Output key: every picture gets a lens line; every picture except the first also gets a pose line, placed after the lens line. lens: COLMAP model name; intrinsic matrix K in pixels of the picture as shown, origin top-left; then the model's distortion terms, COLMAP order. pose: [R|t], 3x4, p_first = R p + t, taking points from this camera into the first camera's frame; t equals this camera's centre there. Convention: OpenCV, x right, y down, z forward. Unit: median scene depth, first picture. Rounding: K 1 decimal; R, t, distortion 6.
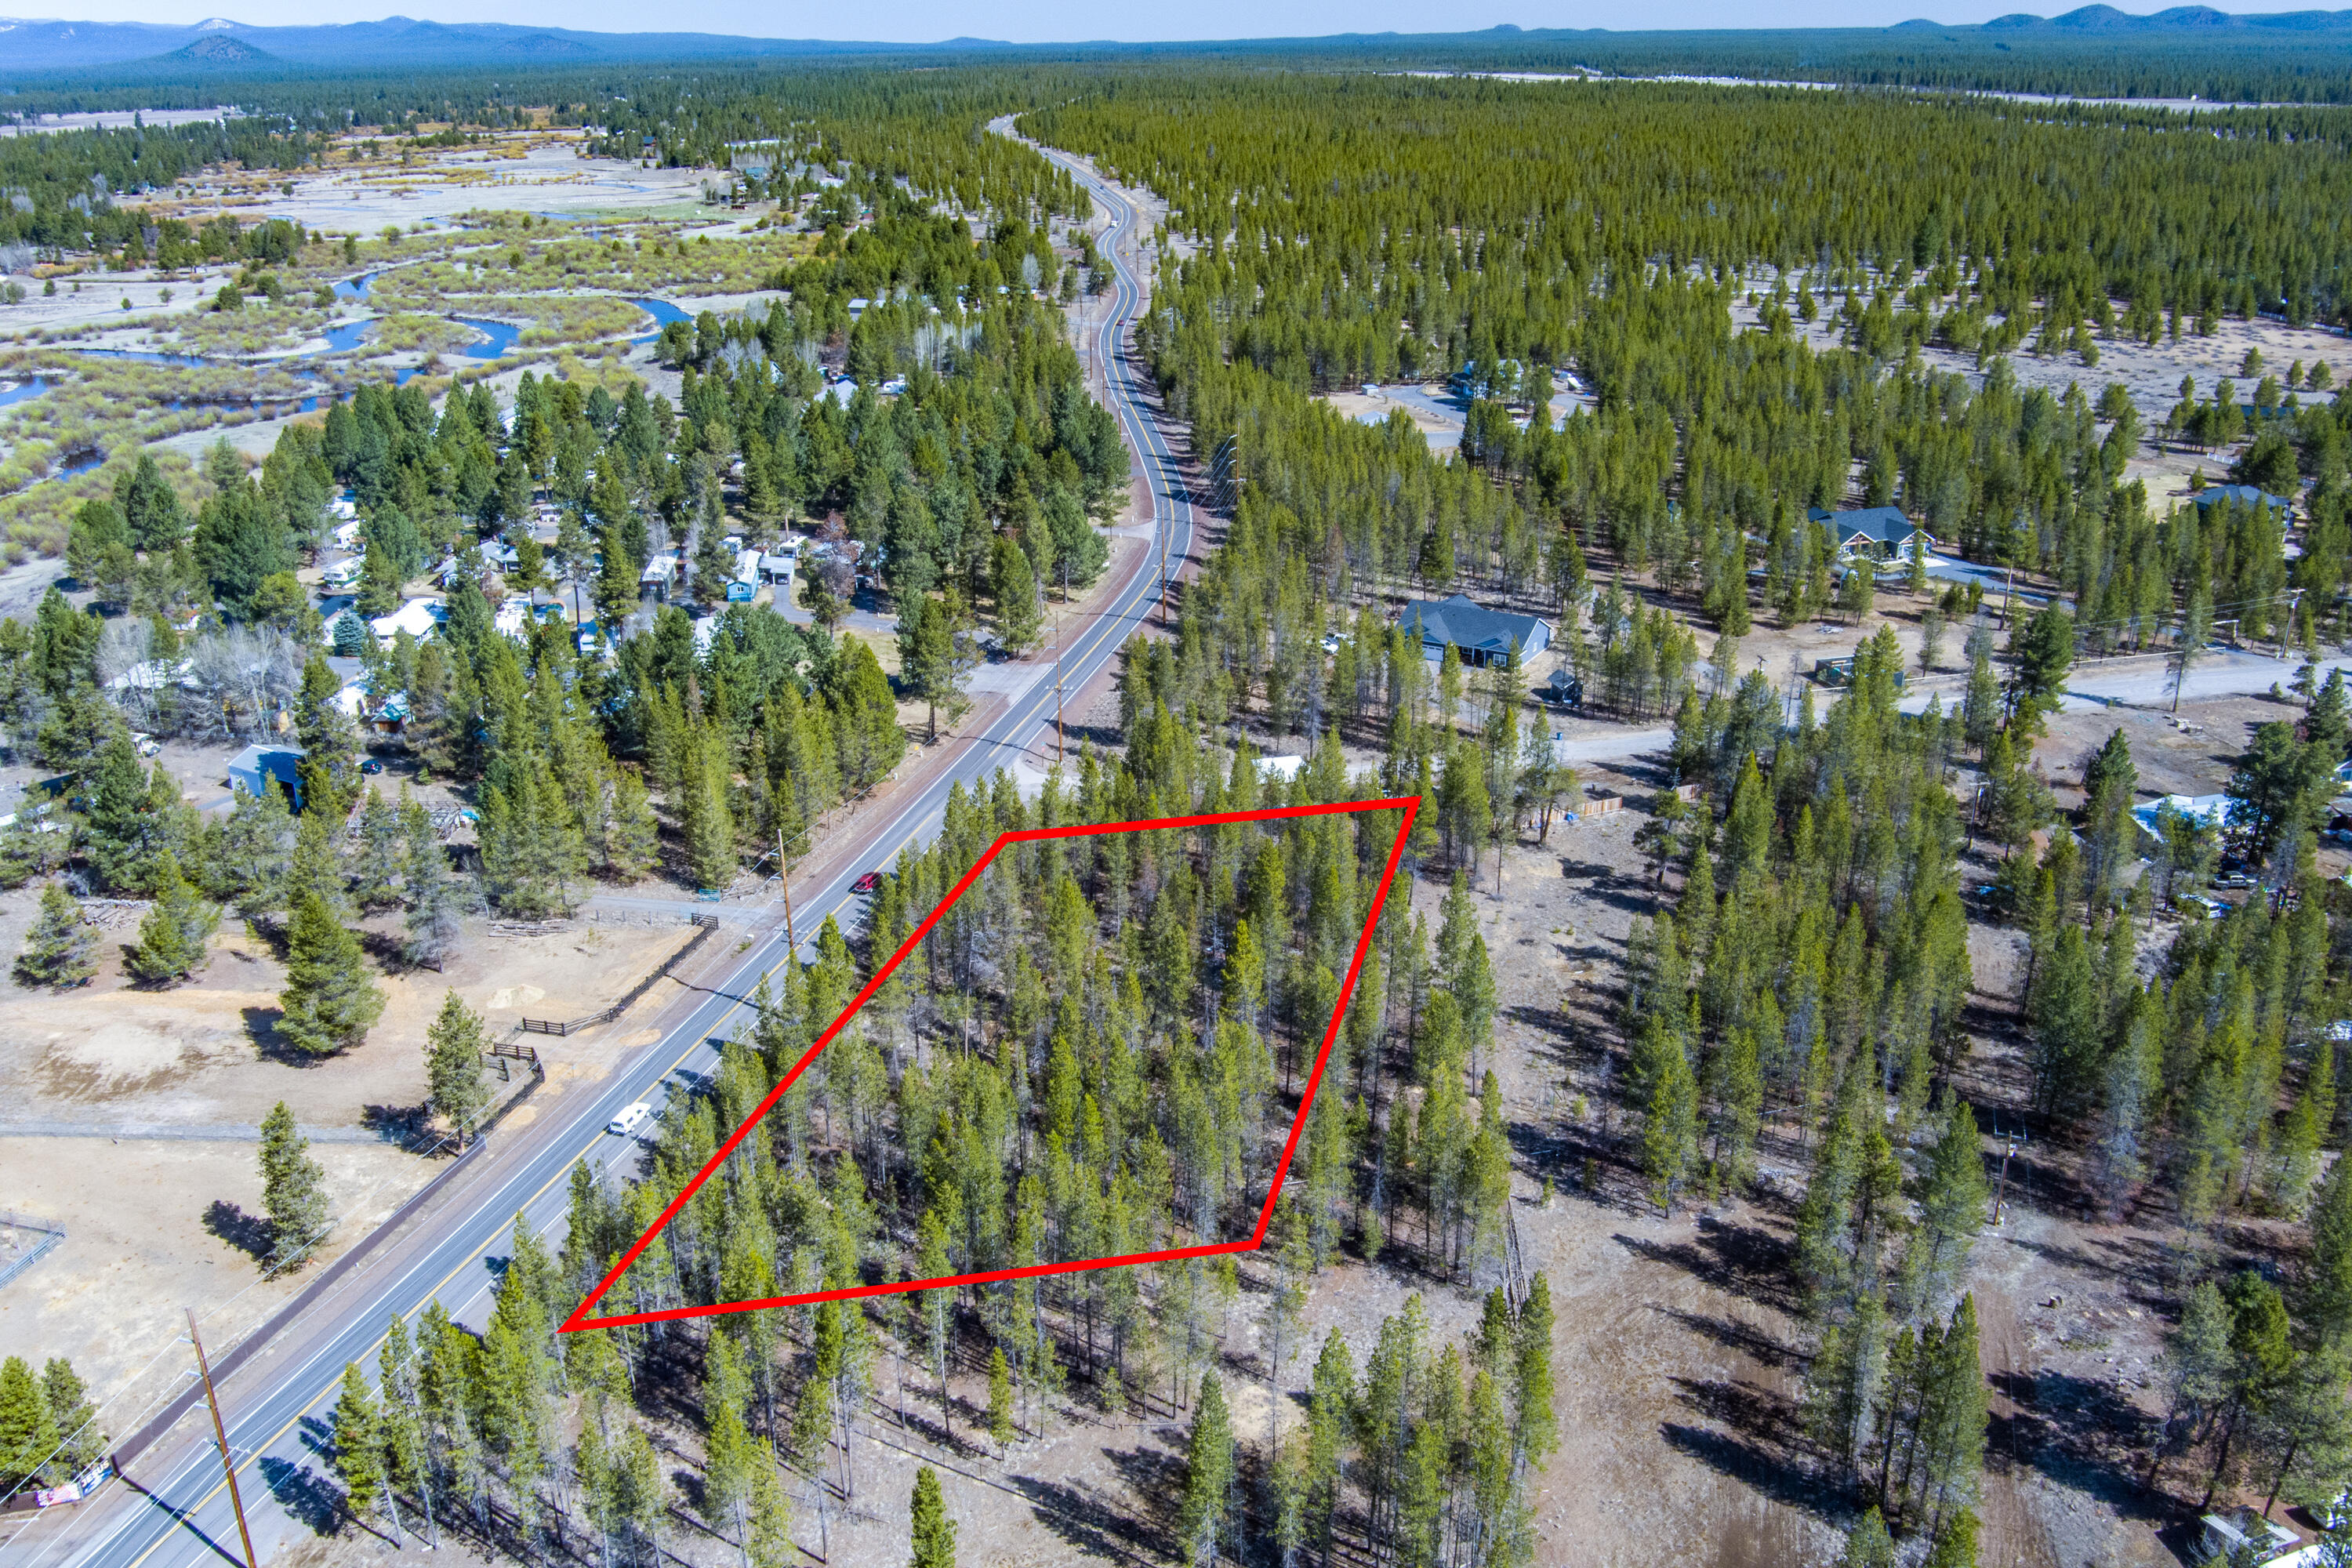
lens RADIAL K [[1914.5, 0, 1182.8], [0, 1914.5, 783.5], [0, 0, 1]] dist [-0.079553, 0.024976]
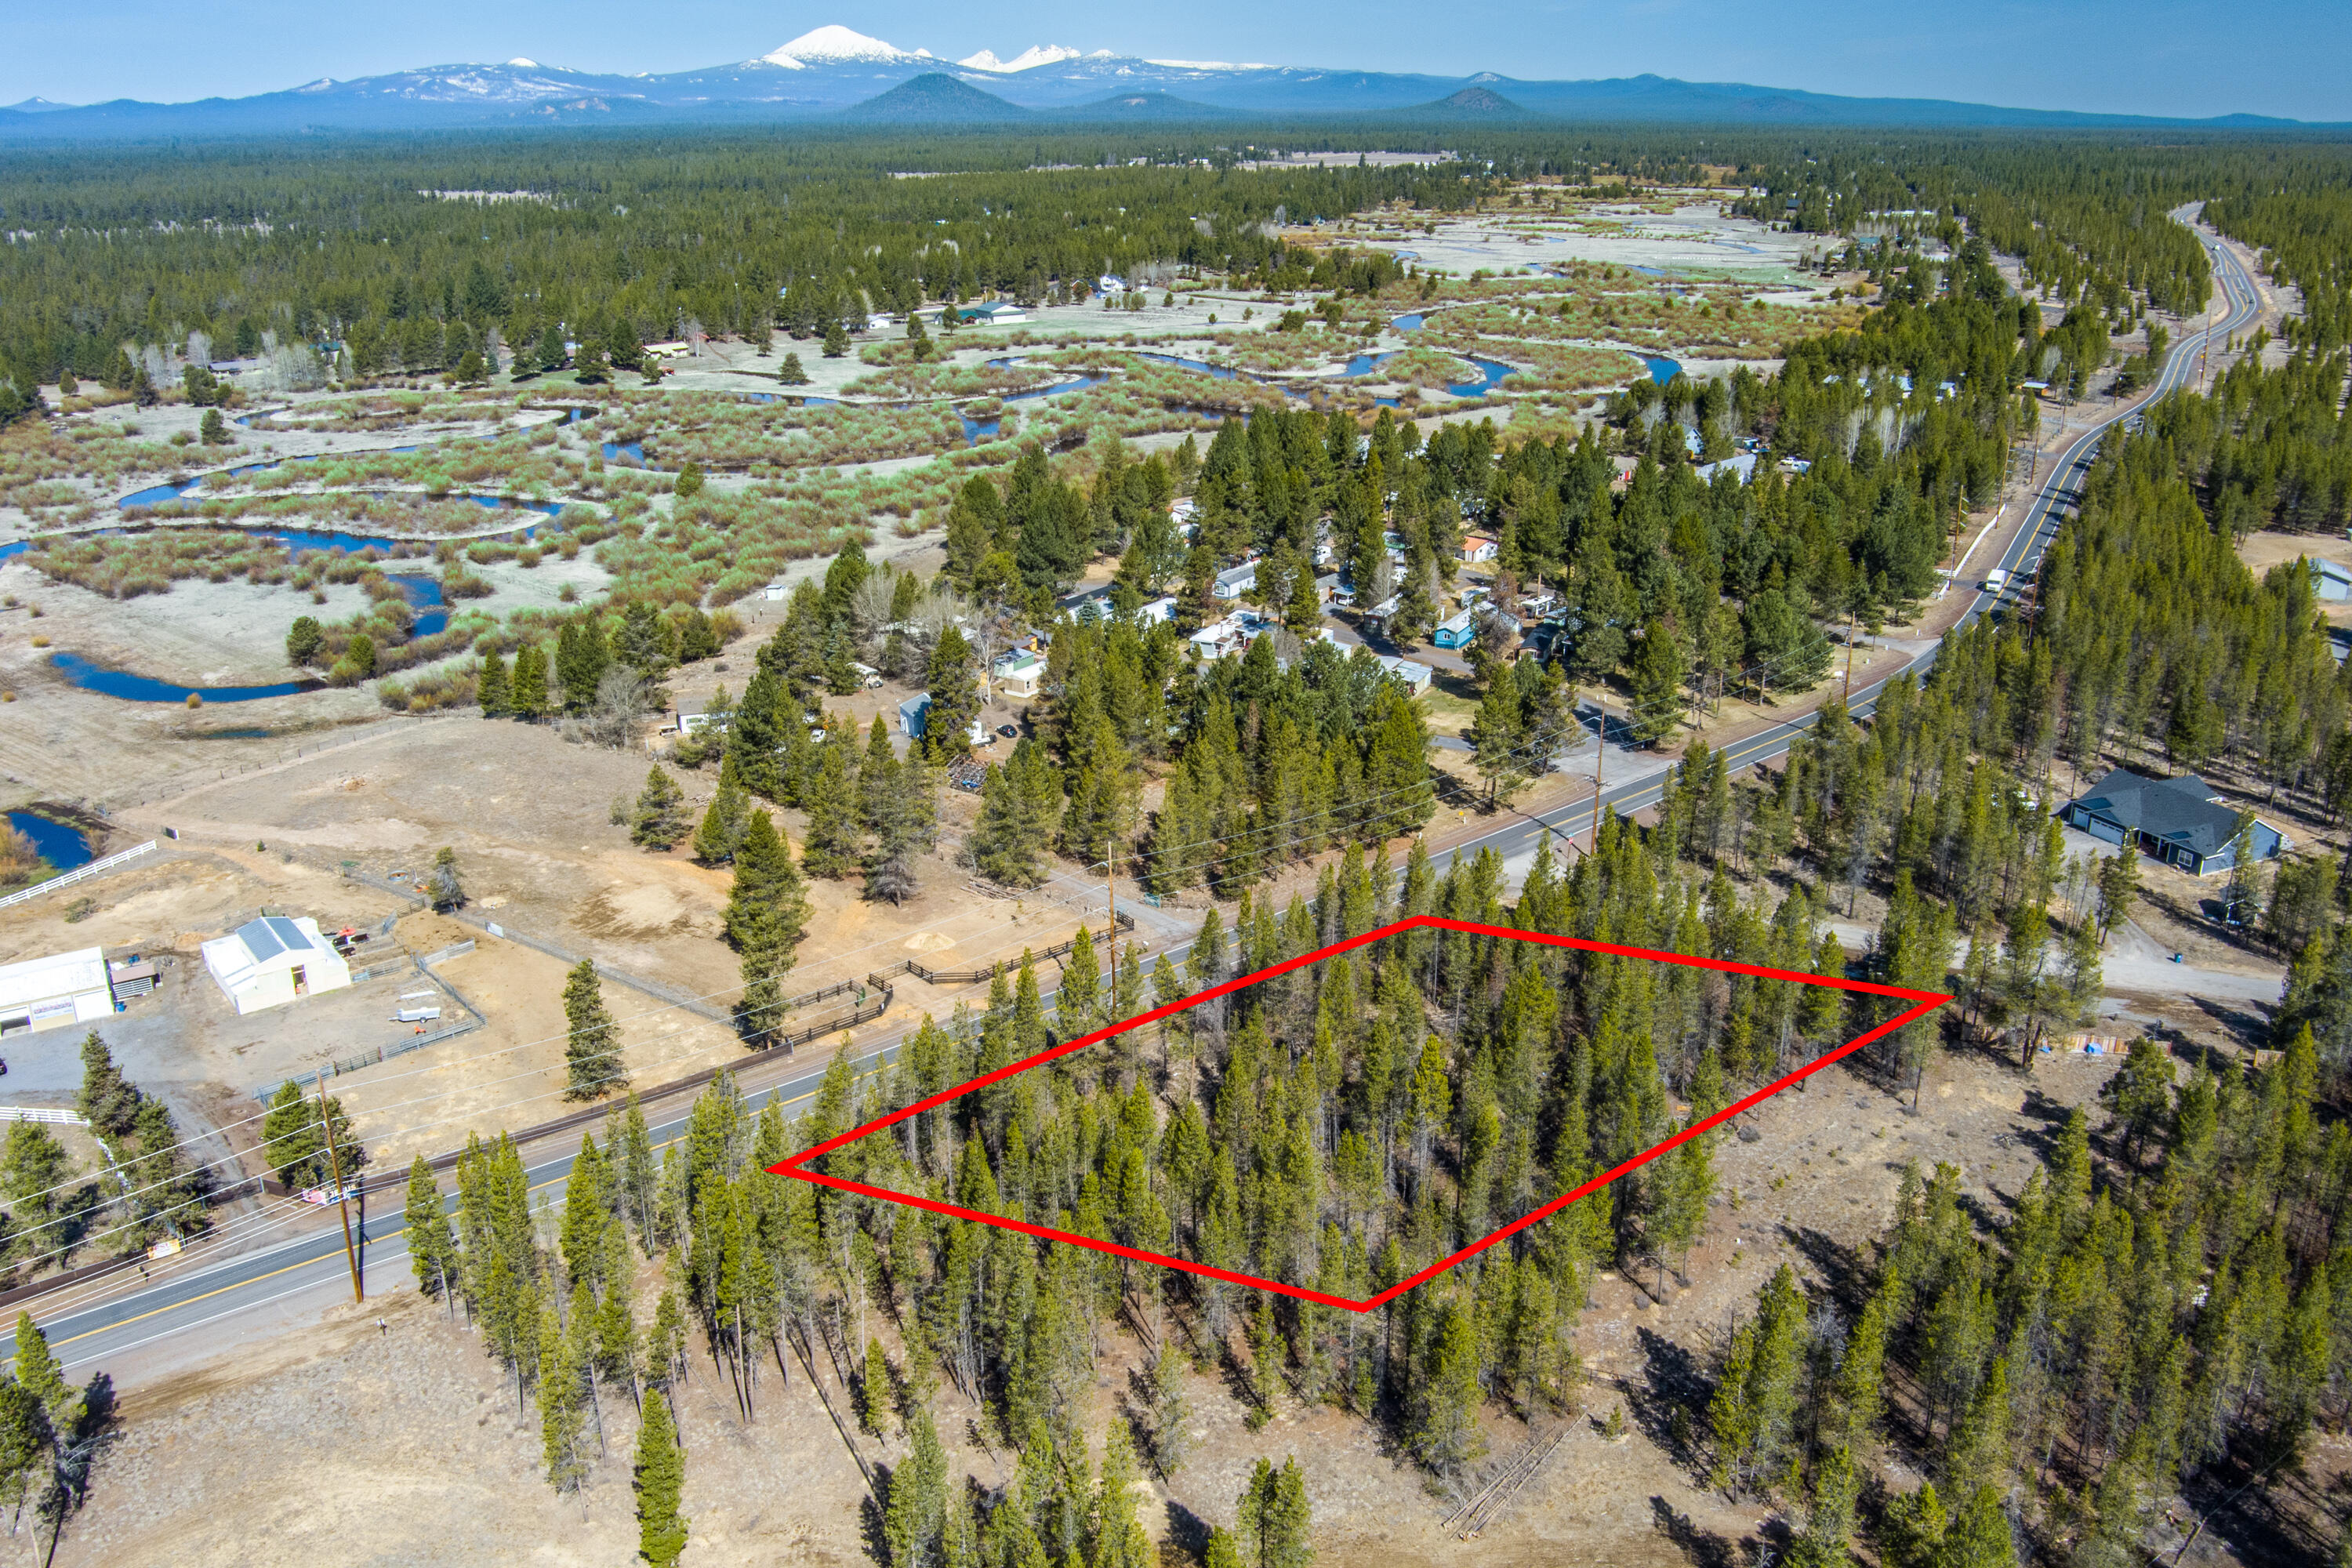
lens RADIAL K [[1914.5, 0, 1175.5], [0, 1914.5, 789.3], [0, 0, 1]] dist [-0.079553, 0.024976]
pose [[0.819660, 0.194725, -0.538739, 0.091849], [-0.208986, 0.977282, 0.035274, -0.011838], [0.533369, 0.083676, 0.841734, 0.029994]]
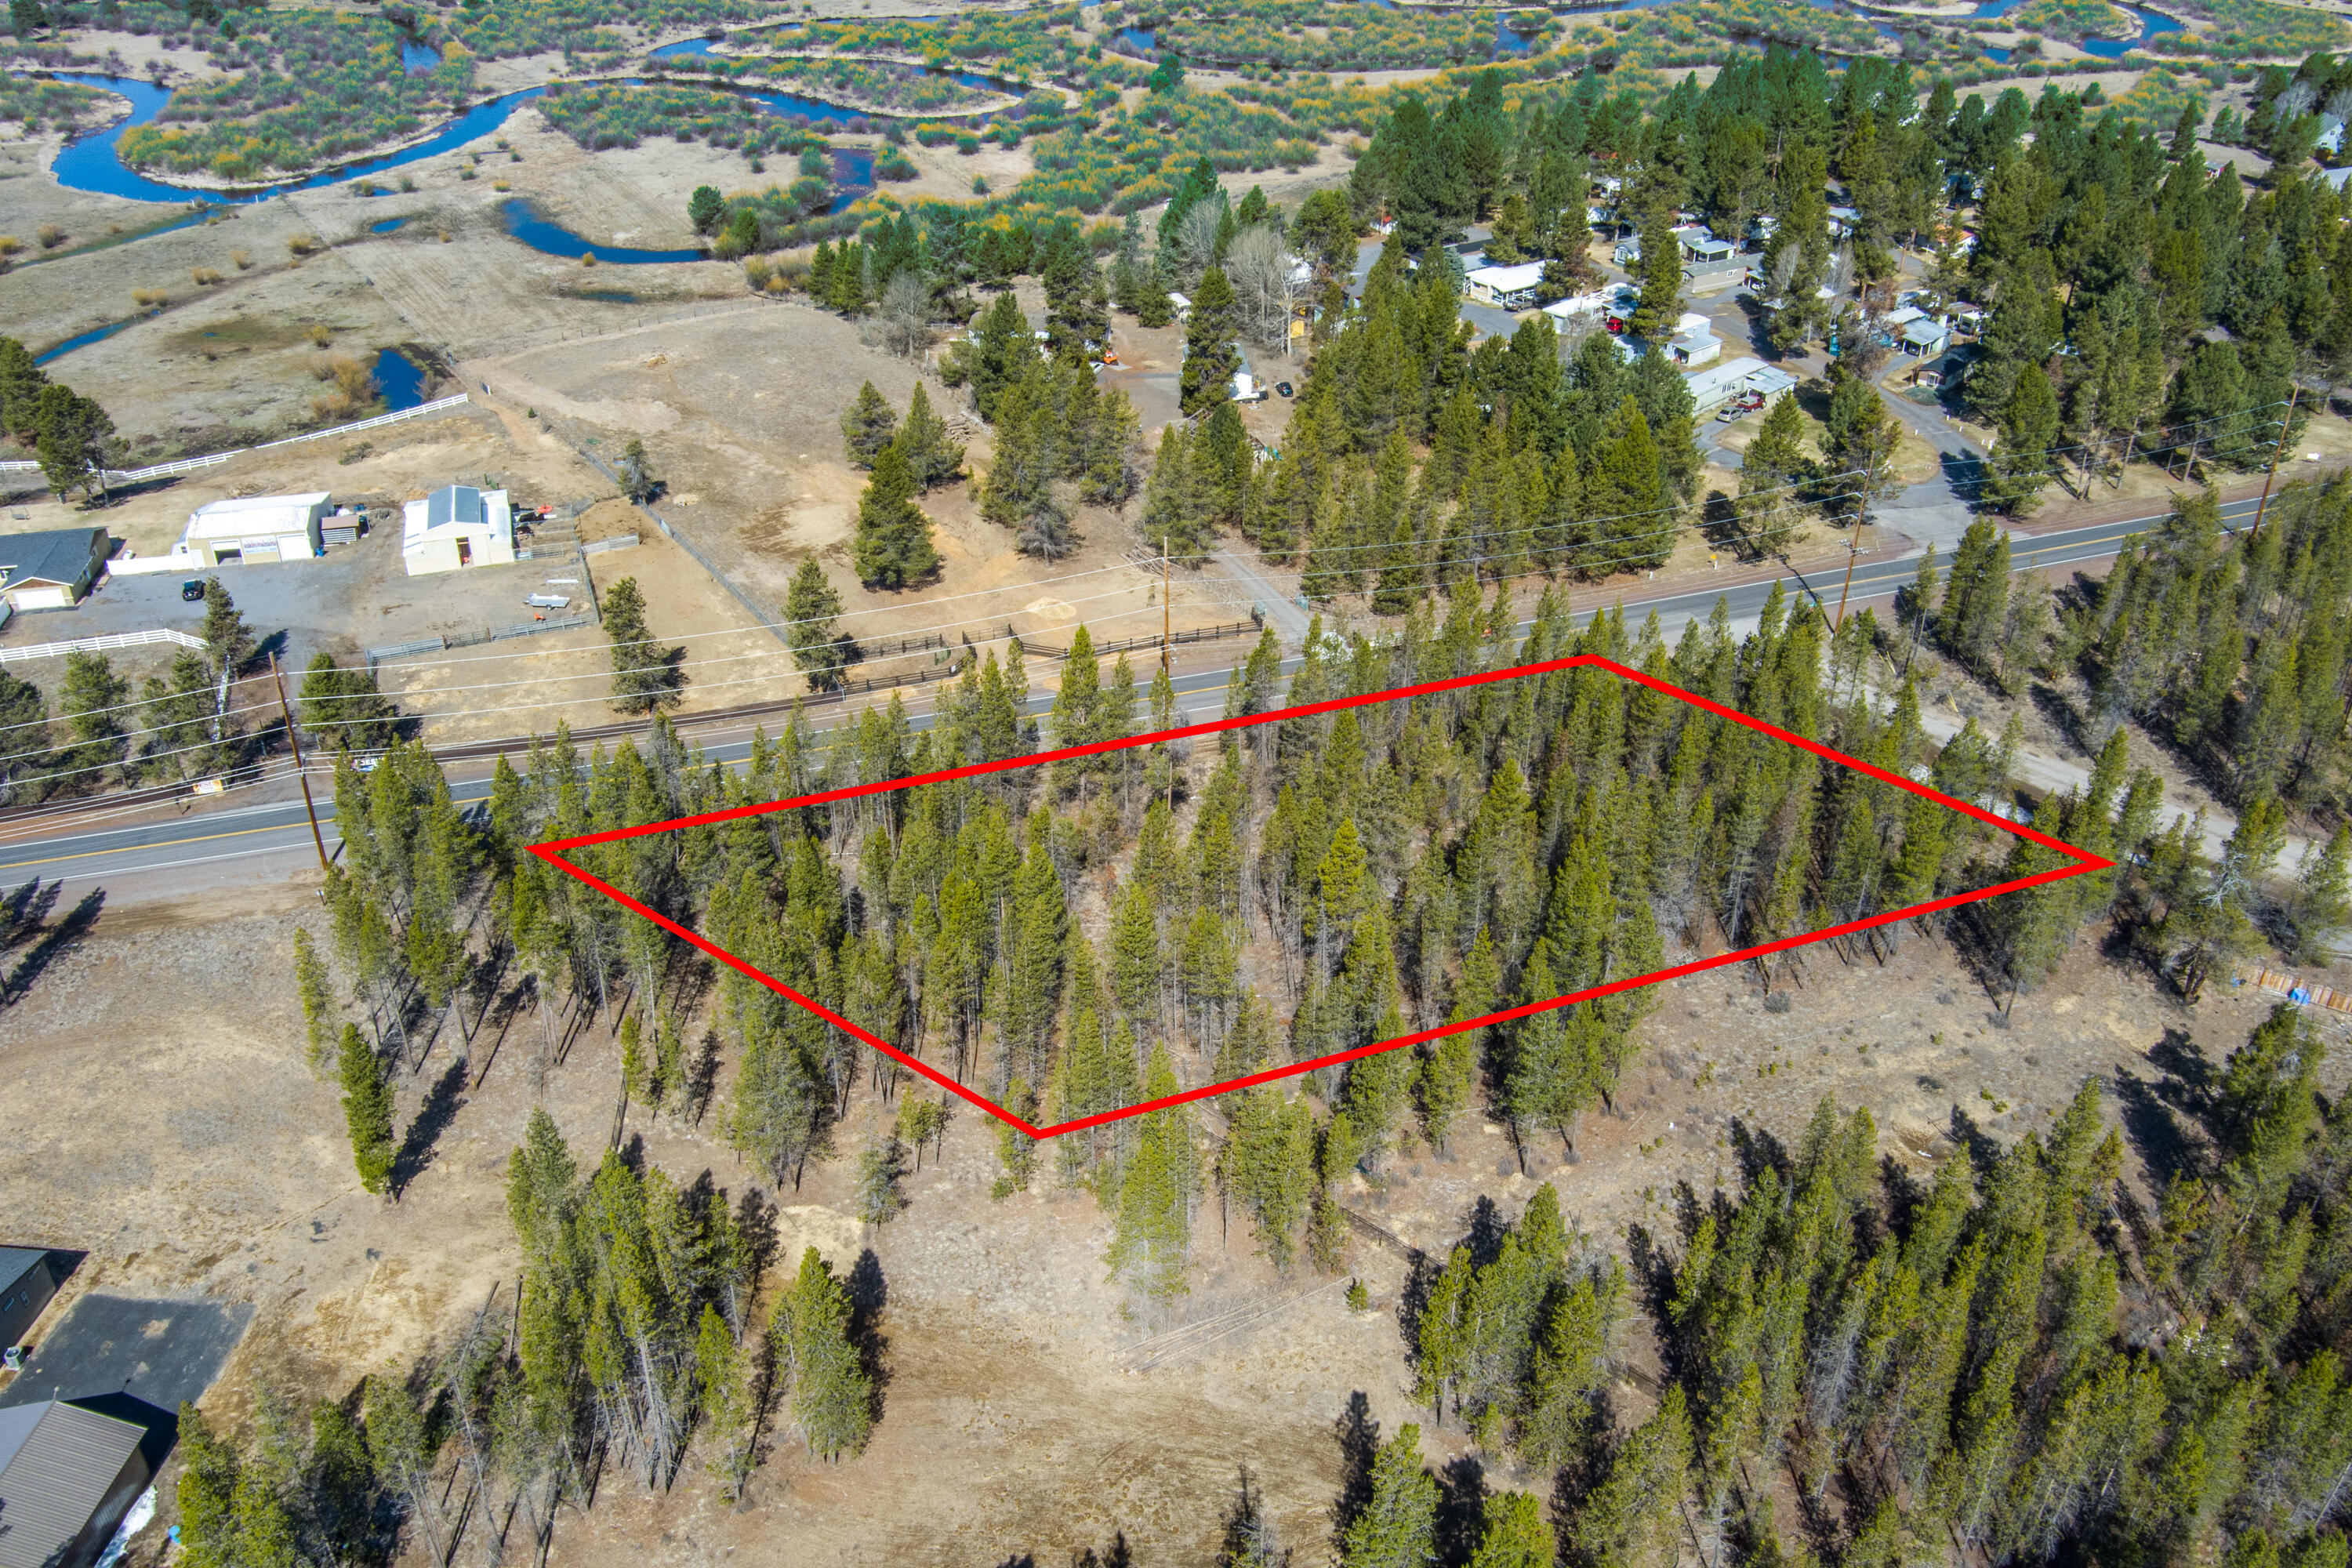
lens RADIAL K [[1914.5, 0, 1182.5], [0, 1914.5, 781.3], [0, 0, 1]] dist [-0.079553, 0.024976]
pose [[0.563757, 0.431312, -0.704378, 0.126469], [-0.310283, 0.900949, 0.303341, -0.038368], [0.765443, 0.047546, 0.641745, 0.093641]]
